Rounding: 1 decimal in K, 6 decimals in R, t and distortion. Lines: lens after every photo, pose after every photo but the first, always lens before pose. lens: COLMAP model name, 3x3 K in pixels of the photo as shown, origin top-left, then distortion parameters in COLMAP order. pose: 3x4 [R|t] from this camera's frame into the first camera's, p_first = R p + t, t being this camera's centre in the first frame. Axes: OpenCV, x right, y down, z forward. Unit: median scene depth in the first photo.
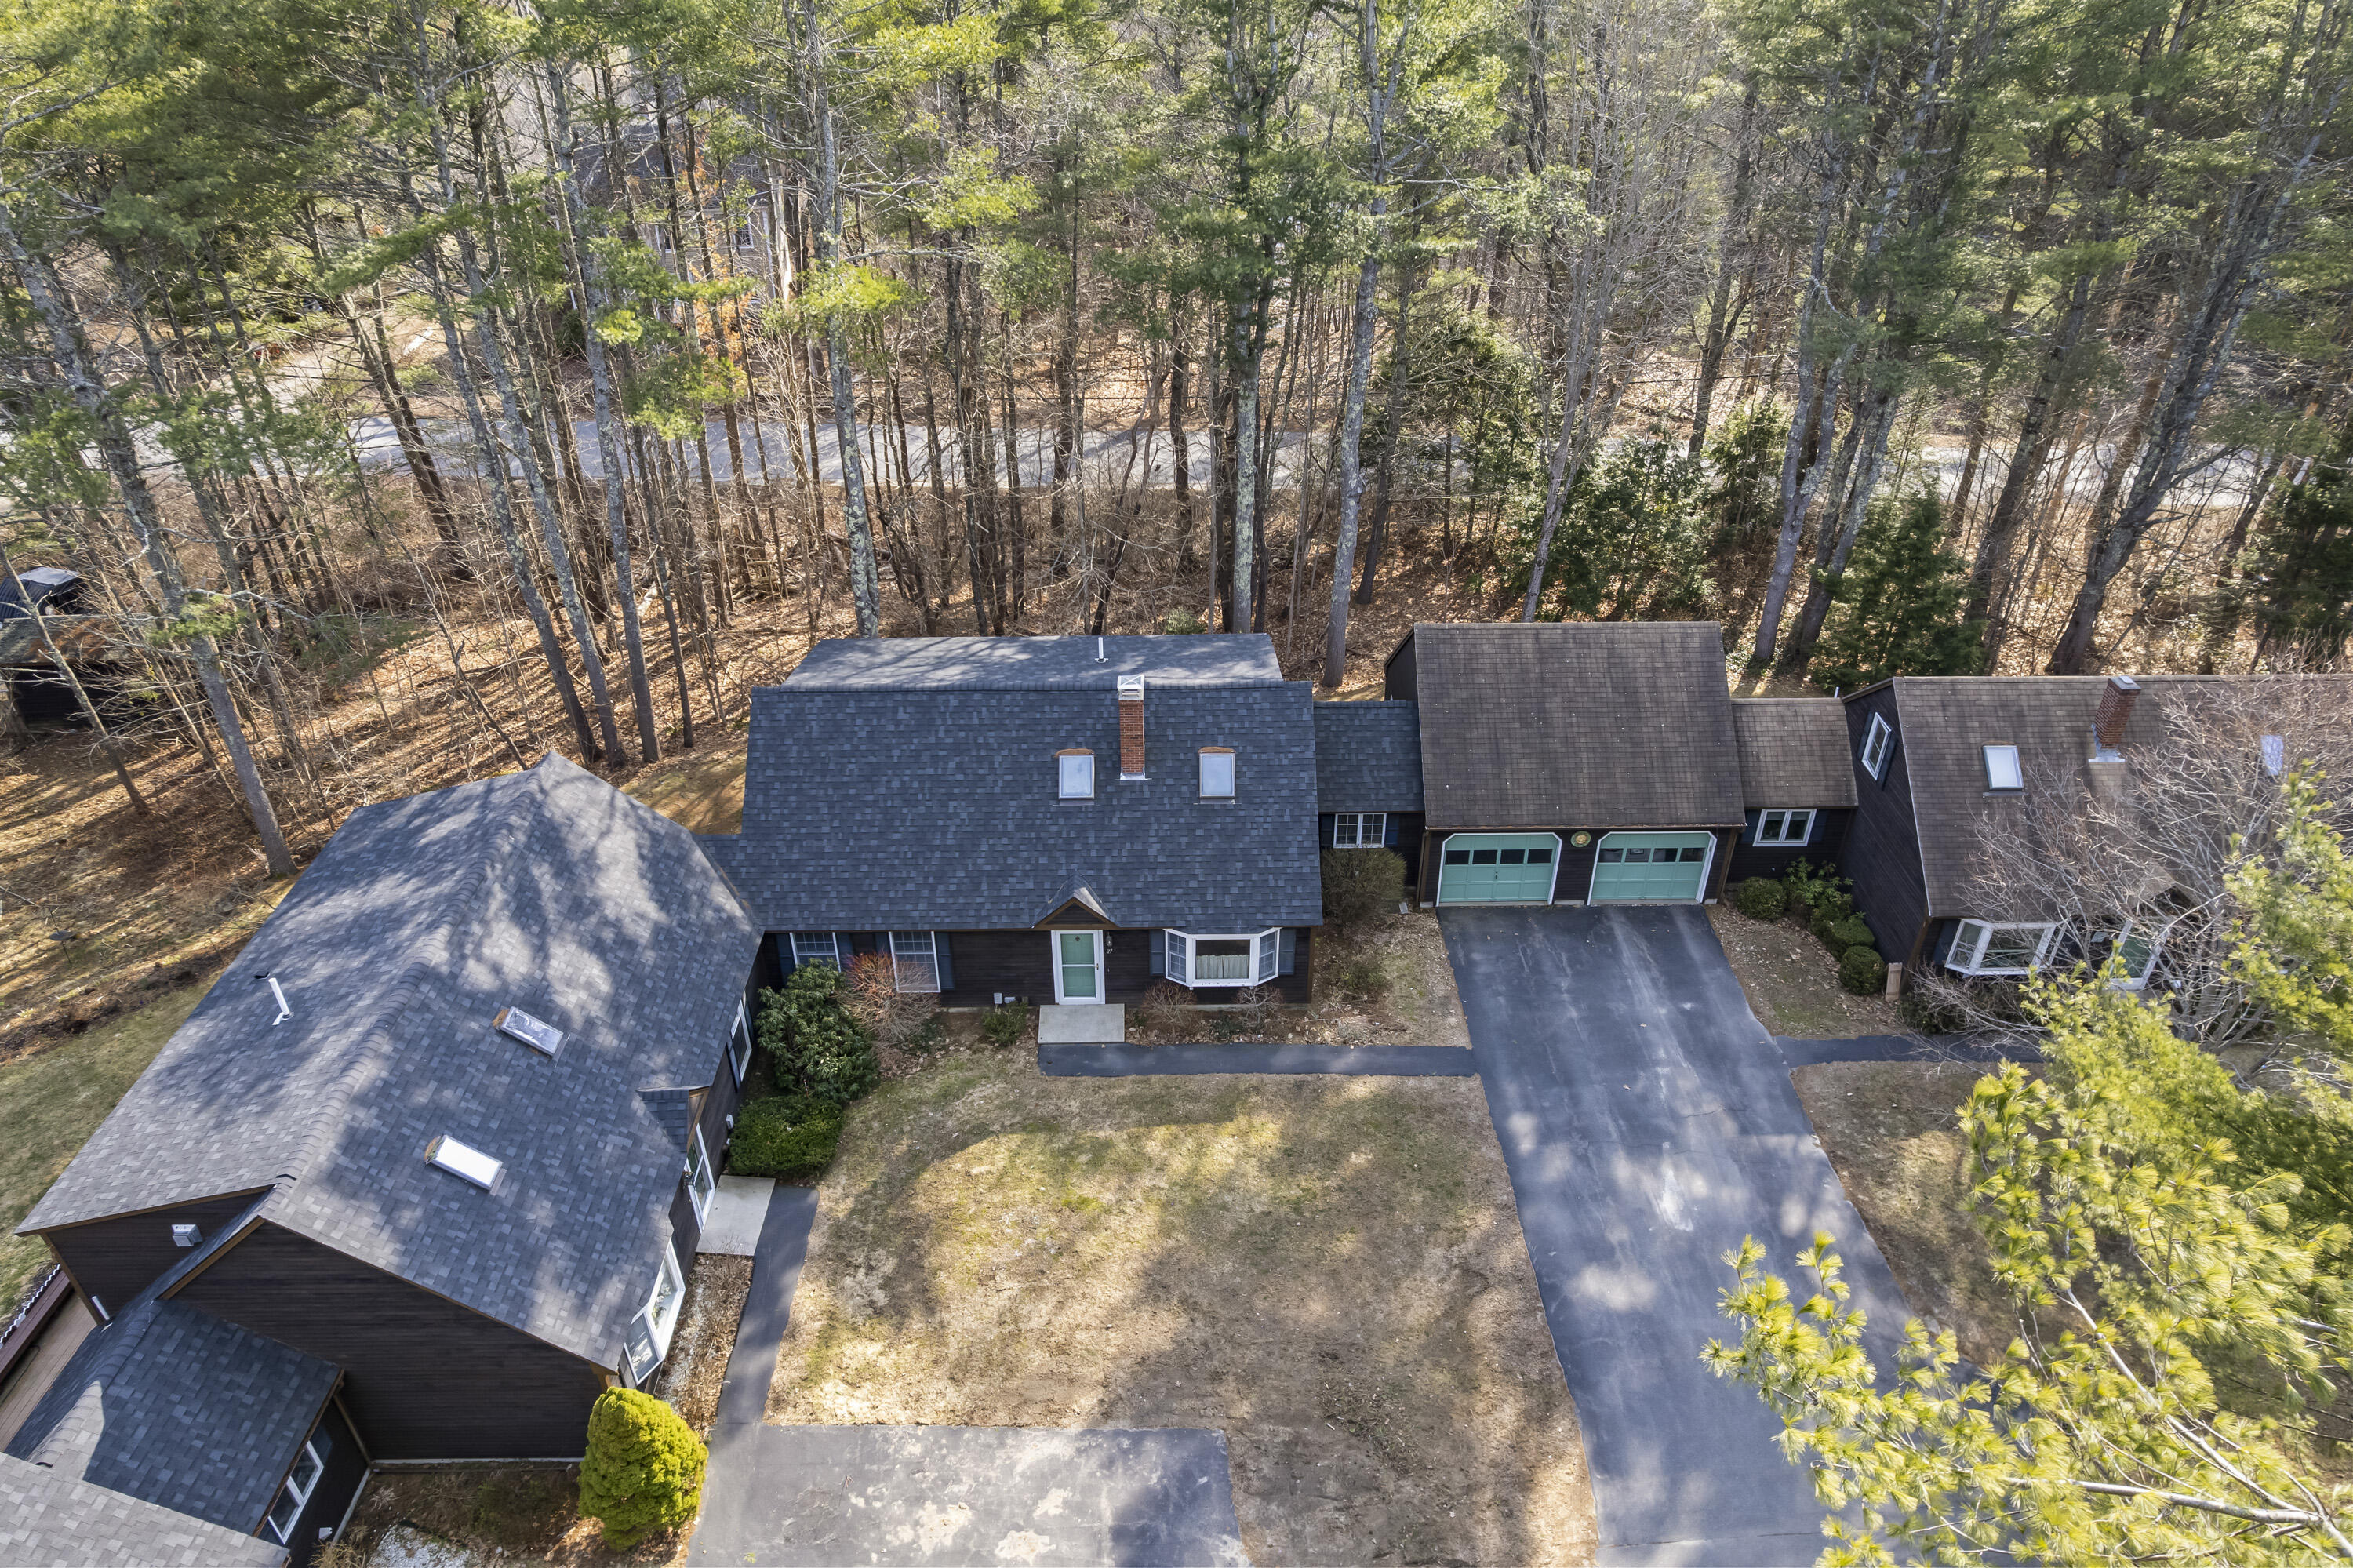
lens RADIAL K [[1513.9, 0, 1176.5], [0, 1513.9, 784.0], [0, 0, 1]] dist [-0.054117, 0.031678]
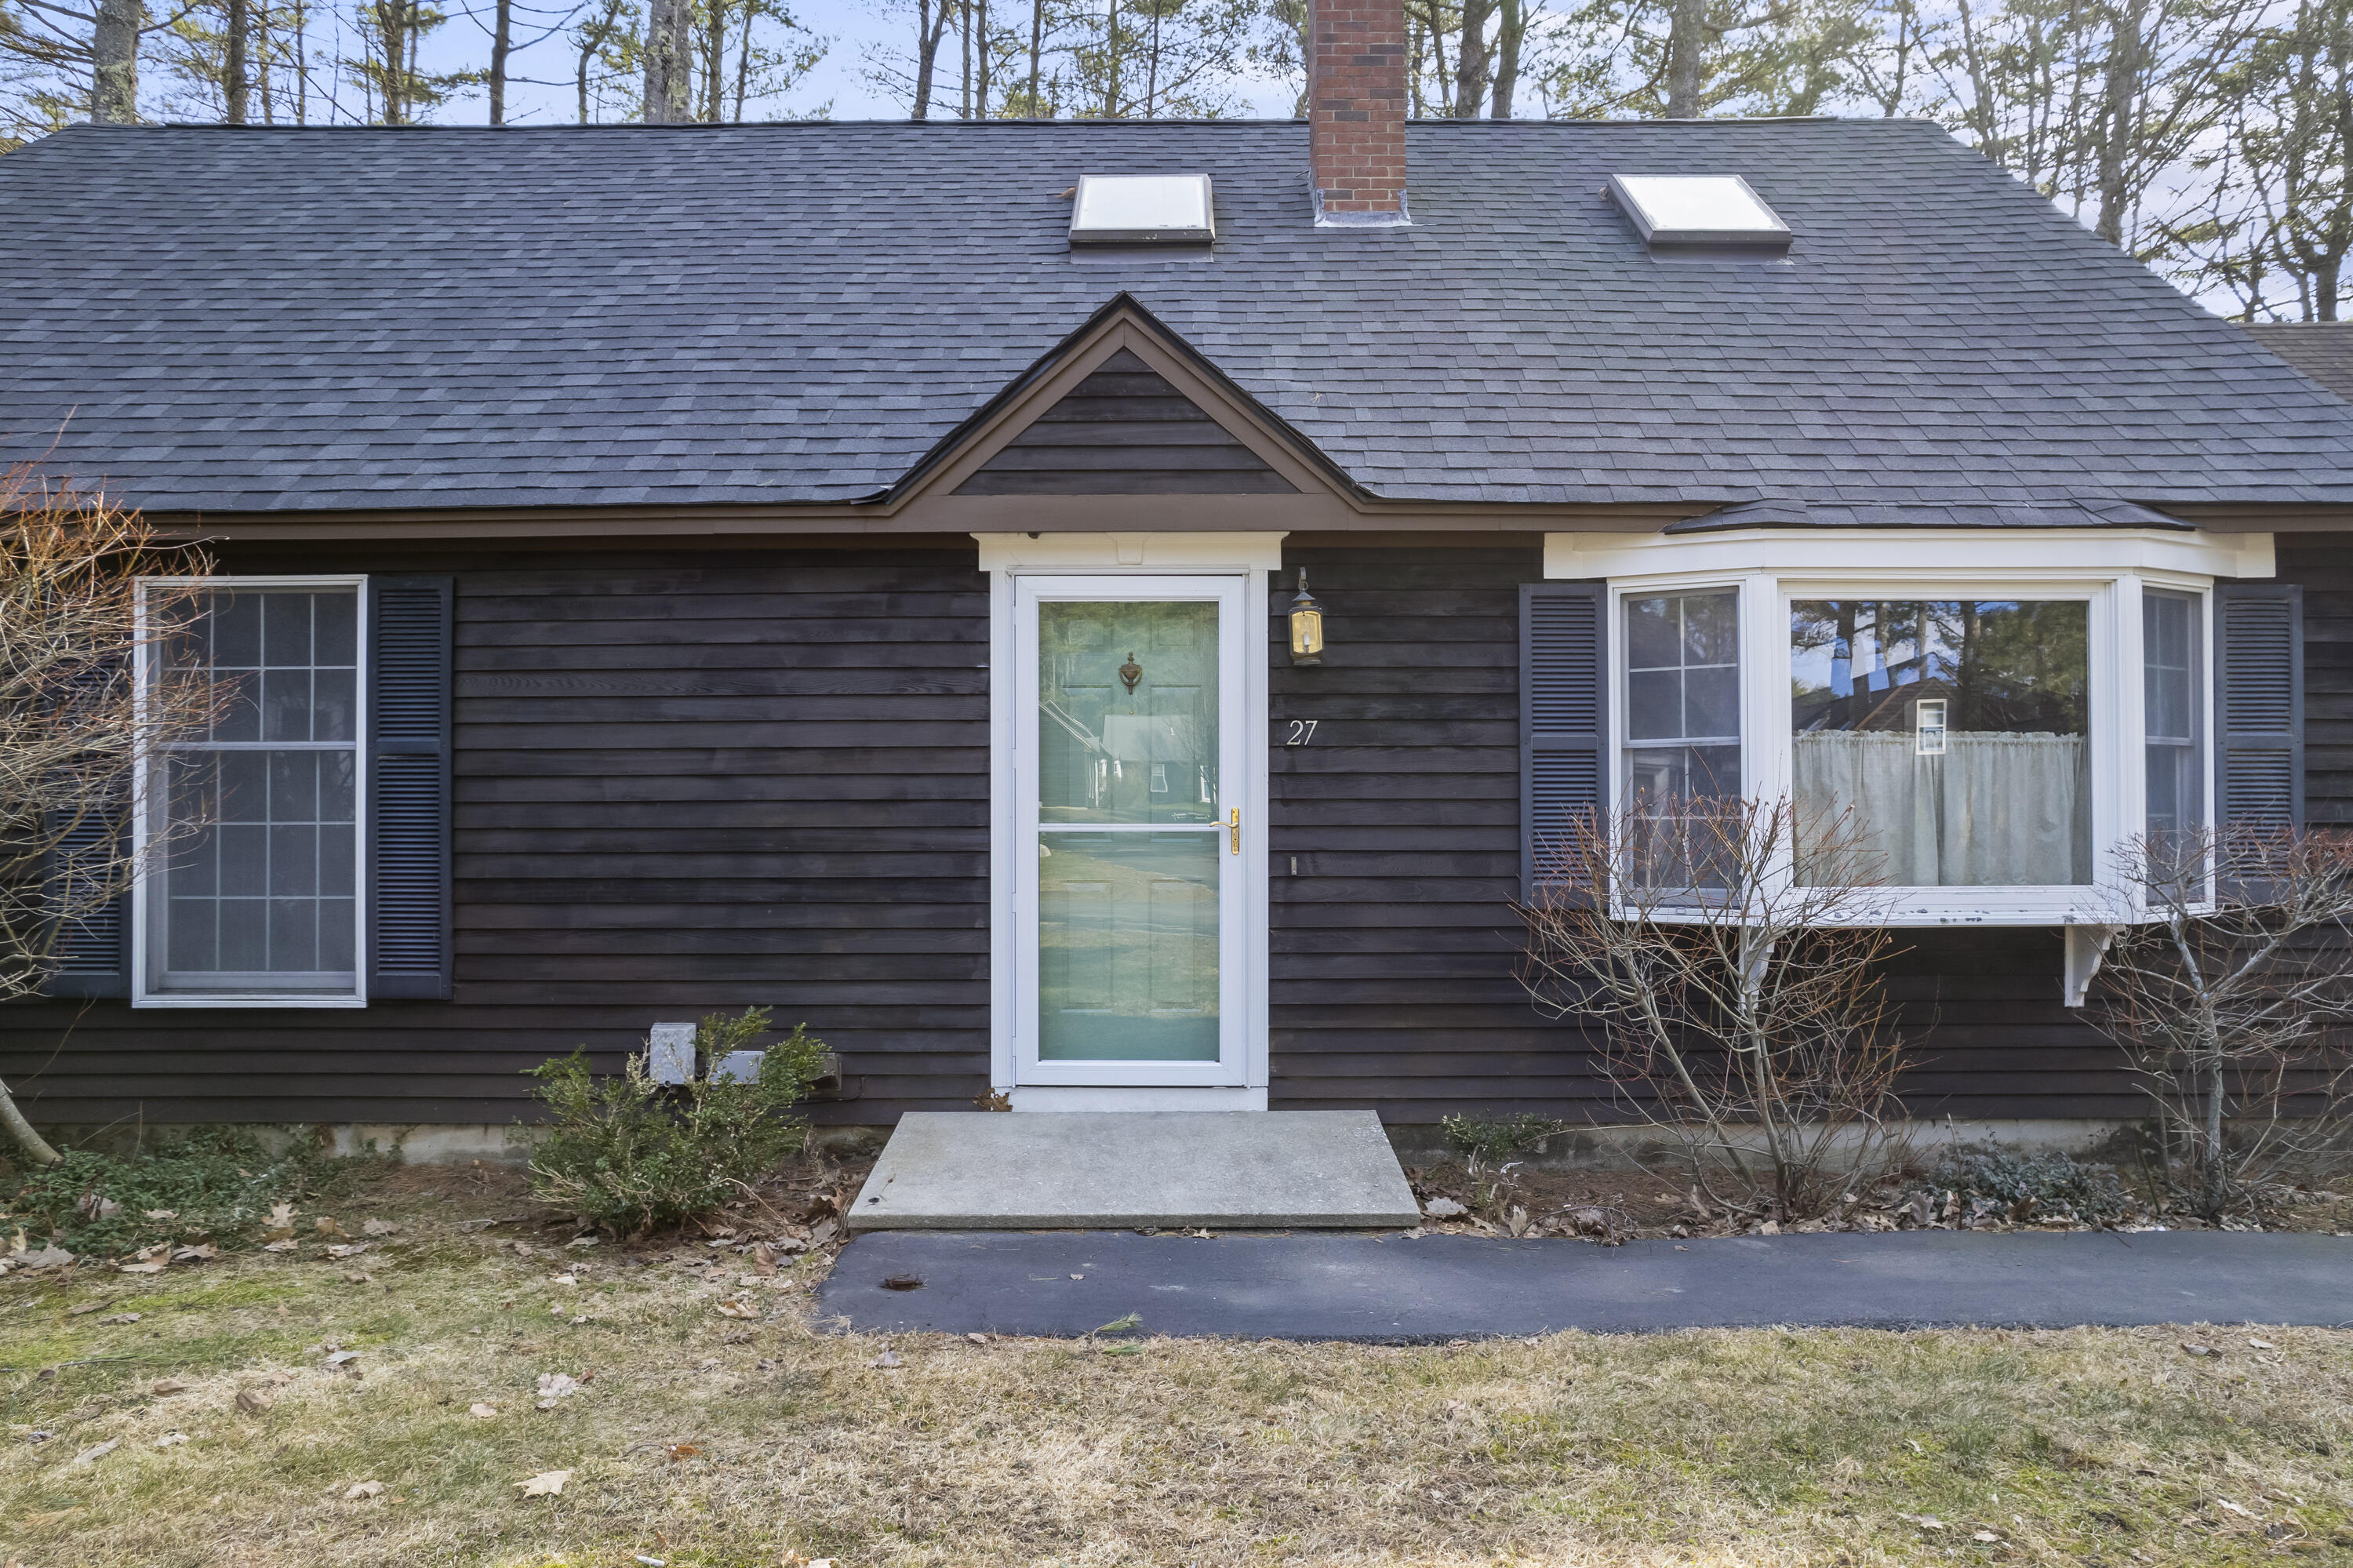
lens RADIAL K [[1510.0, 0, 1182.0], [0, 1510.0, 809.4], [0, 0, 1]] dist [-0.066838, 0.062278]
pose [[0.999938, 0.000606, -0.011117, -0.056801], [-0.006901, 0.817266, -0.576220, 0.222035], [0.008737, 0.576261, 0.817219, 0.851605]]
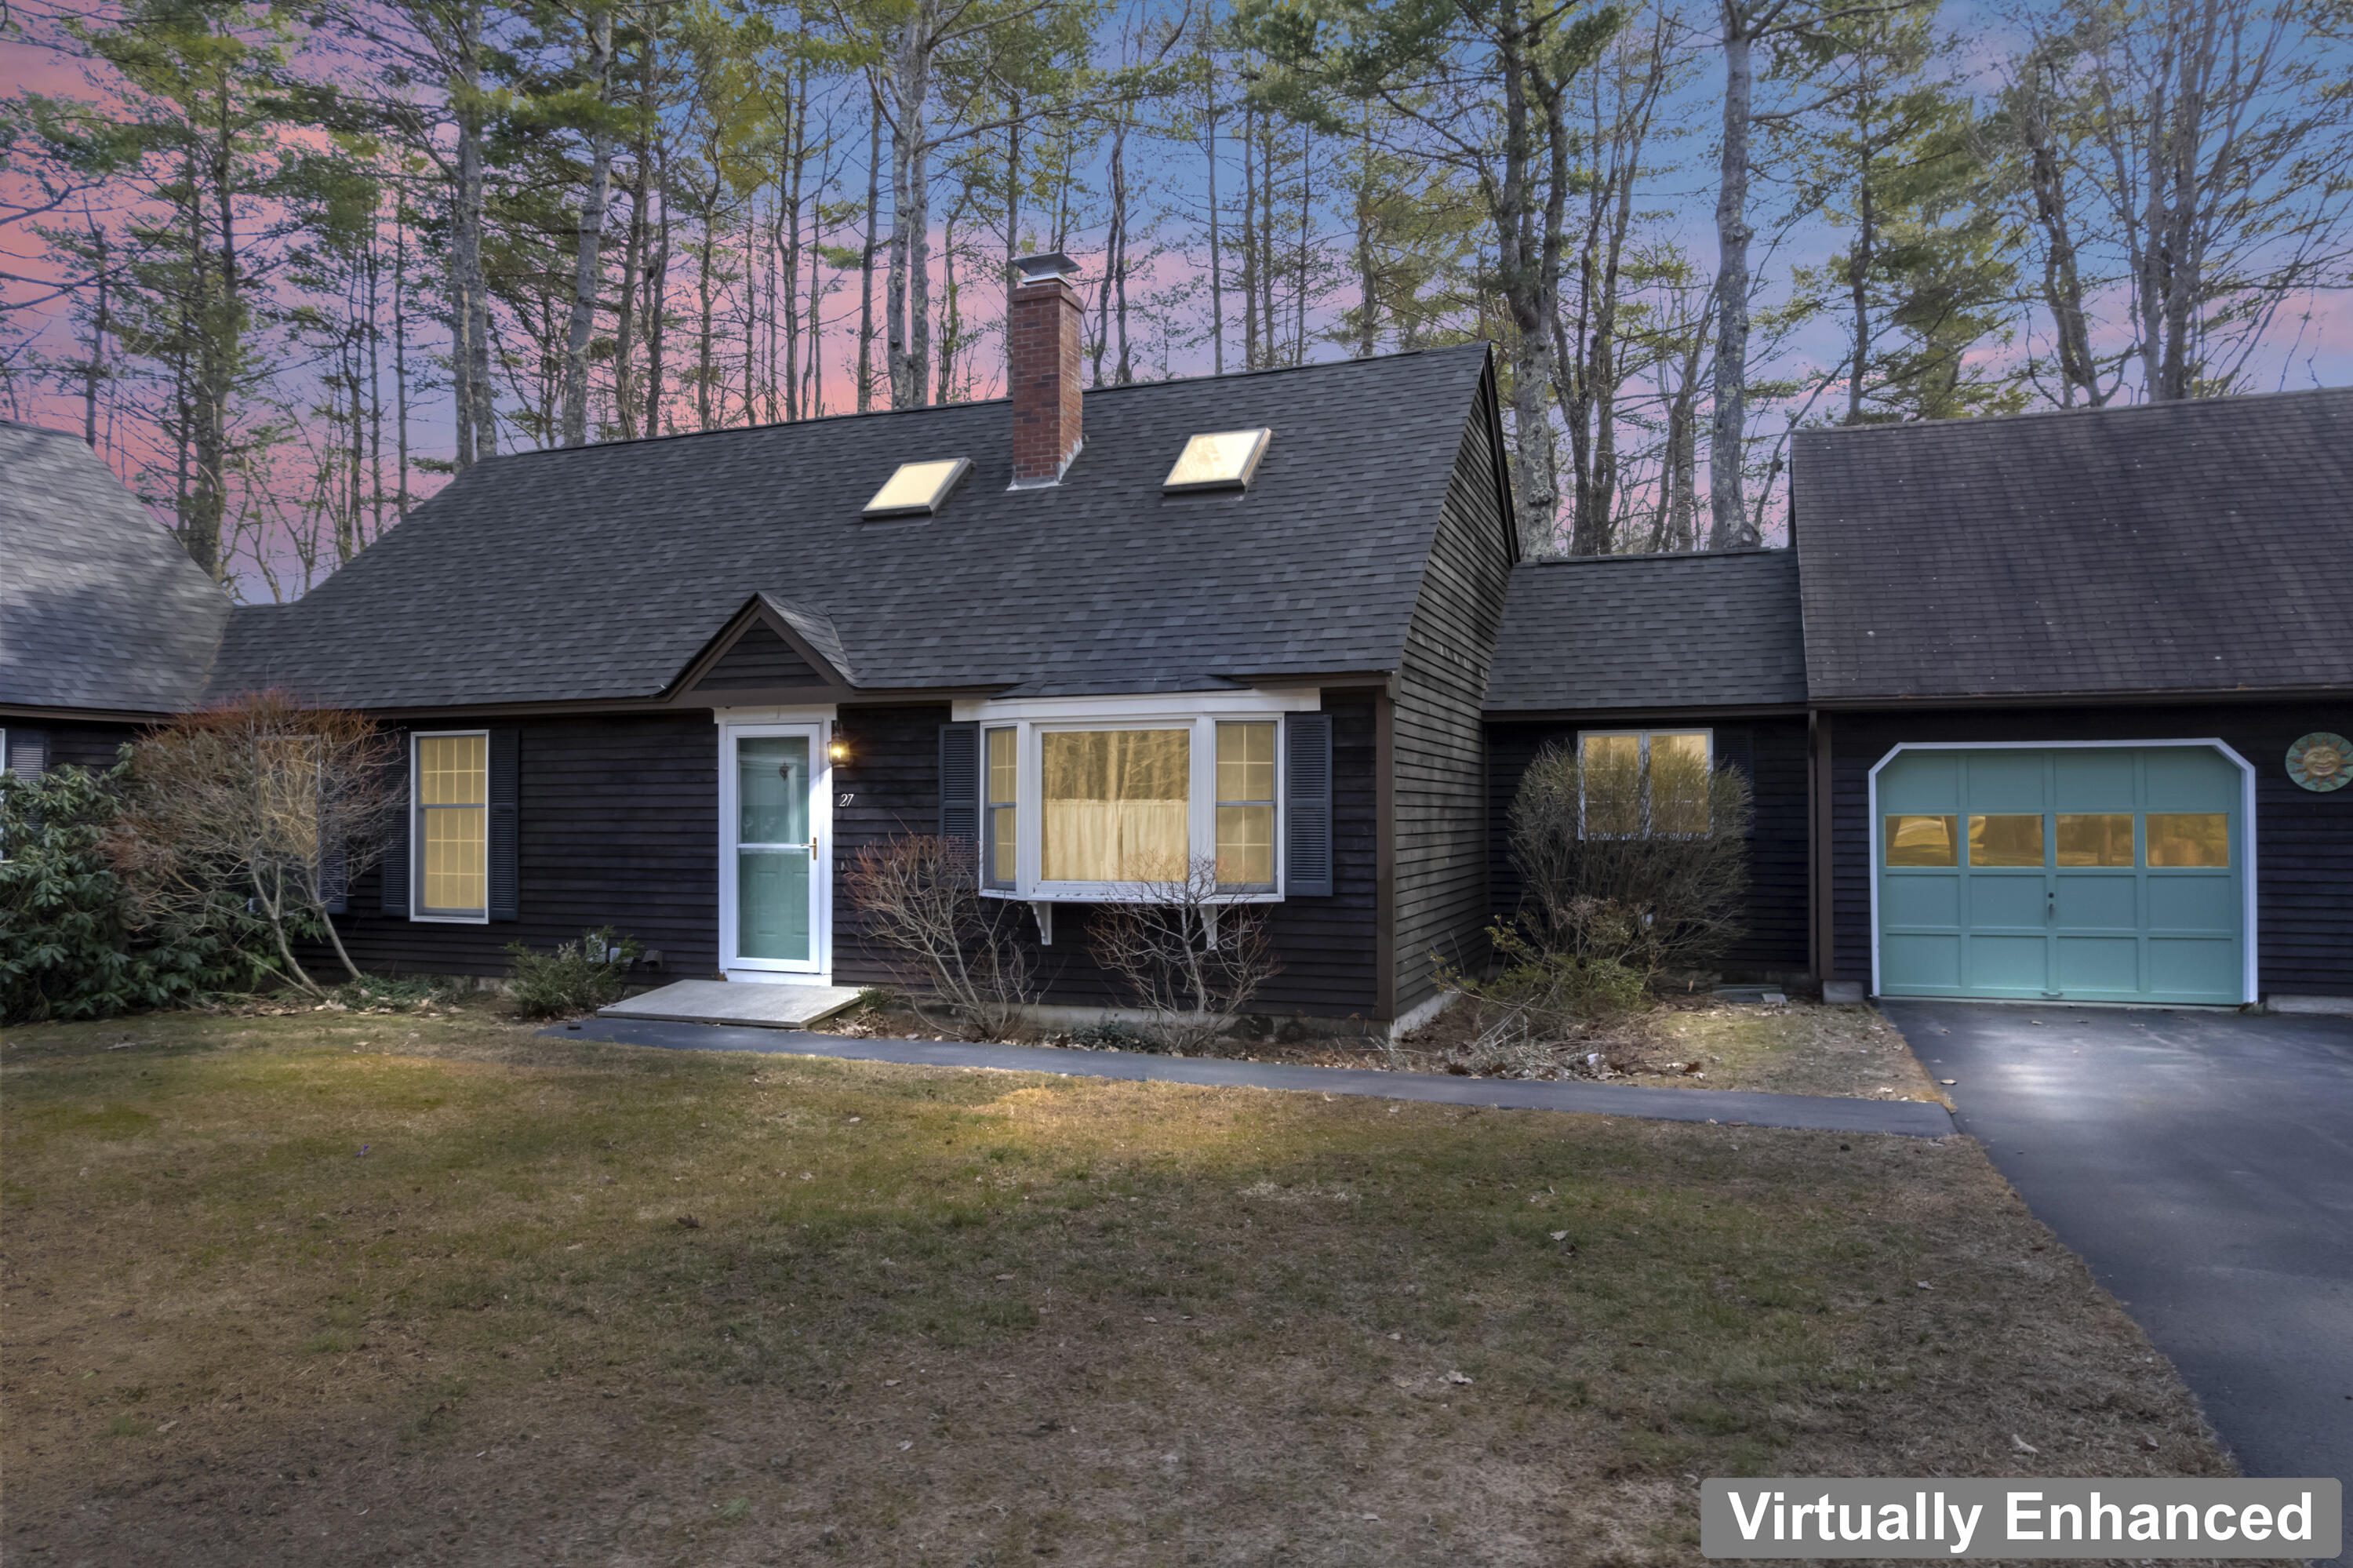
lens RADIAL K [[1513.9, 0, 1176.5], [0, 1513.9, 784.0], [0, 0, 1]] dist [-0.054117, 0.031678]
pose [[0.933600, -0.005502, -0.358275, 0.162808], [-0.204930, 0.812011, -0.546481, 0.291457], [0.293930, 0.583616, 0.756966, 0.737236]]
